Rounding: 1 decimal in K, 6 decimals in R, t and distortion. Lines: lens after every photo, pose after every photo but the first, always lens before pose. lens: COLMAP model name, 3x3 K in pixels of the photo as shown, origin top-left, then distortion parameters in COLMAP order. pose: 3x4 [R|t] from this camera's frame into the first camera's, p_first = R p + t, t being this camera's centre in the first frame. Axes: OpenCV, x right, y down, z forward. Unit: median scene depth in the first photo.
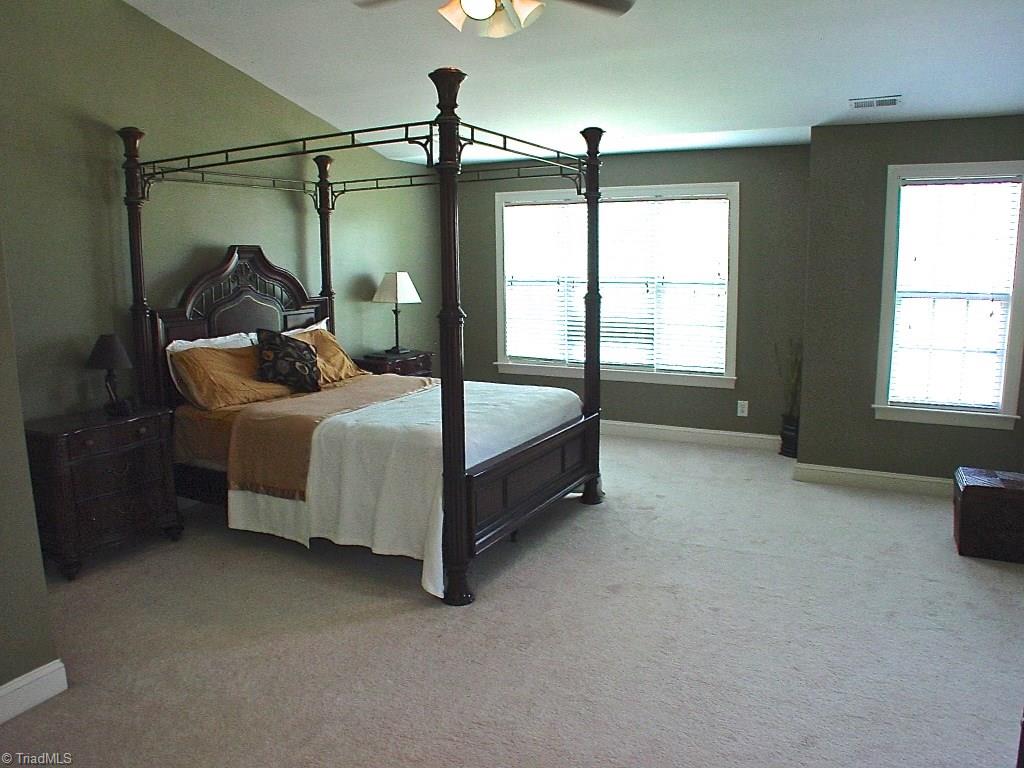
lens RADIAL K [[742.7, 0, 512.0], [0, 742.7, 384.0], [0, 0, 1]] dist [-0.192090, 0.122650]
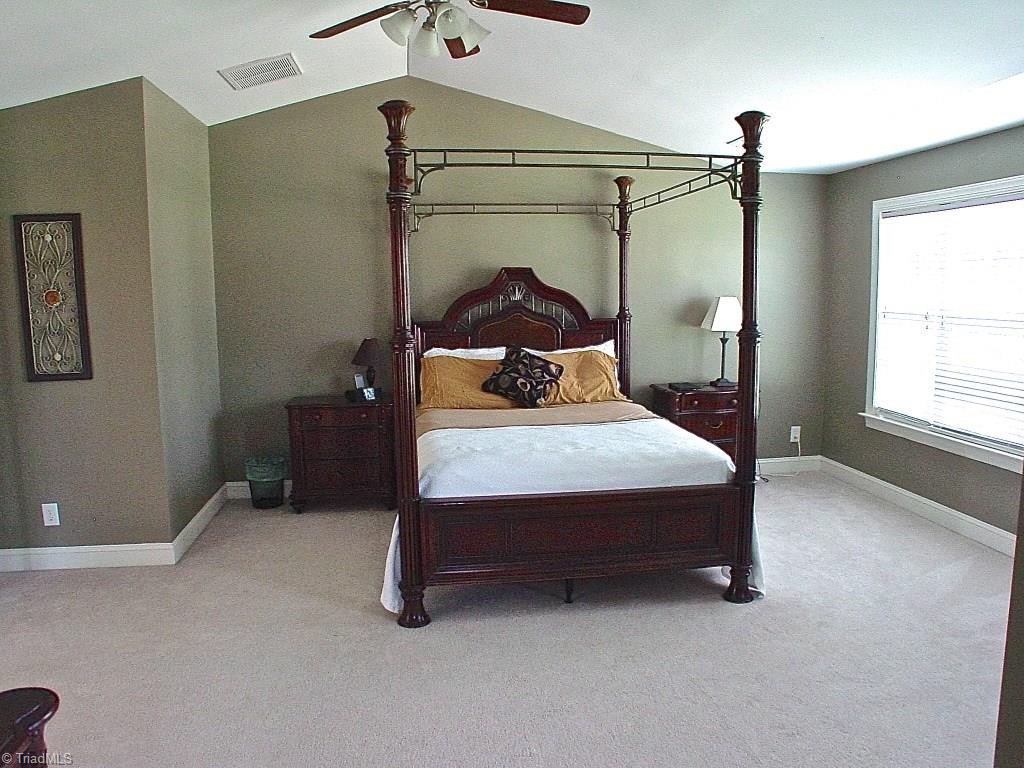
lens RADIAL K [[742.7, 0, 512.0], [0, 742.7, 384.0], [0, 0, 1]] dist [-0.192090, 0.122650]
pose [[0.579461, 0.109472, -0.807614, 0.559195], [-0.130133, 0.990652, 0.040912, -0.063486], [0.804544, 0.081390, 0.588290, 0.355698]]
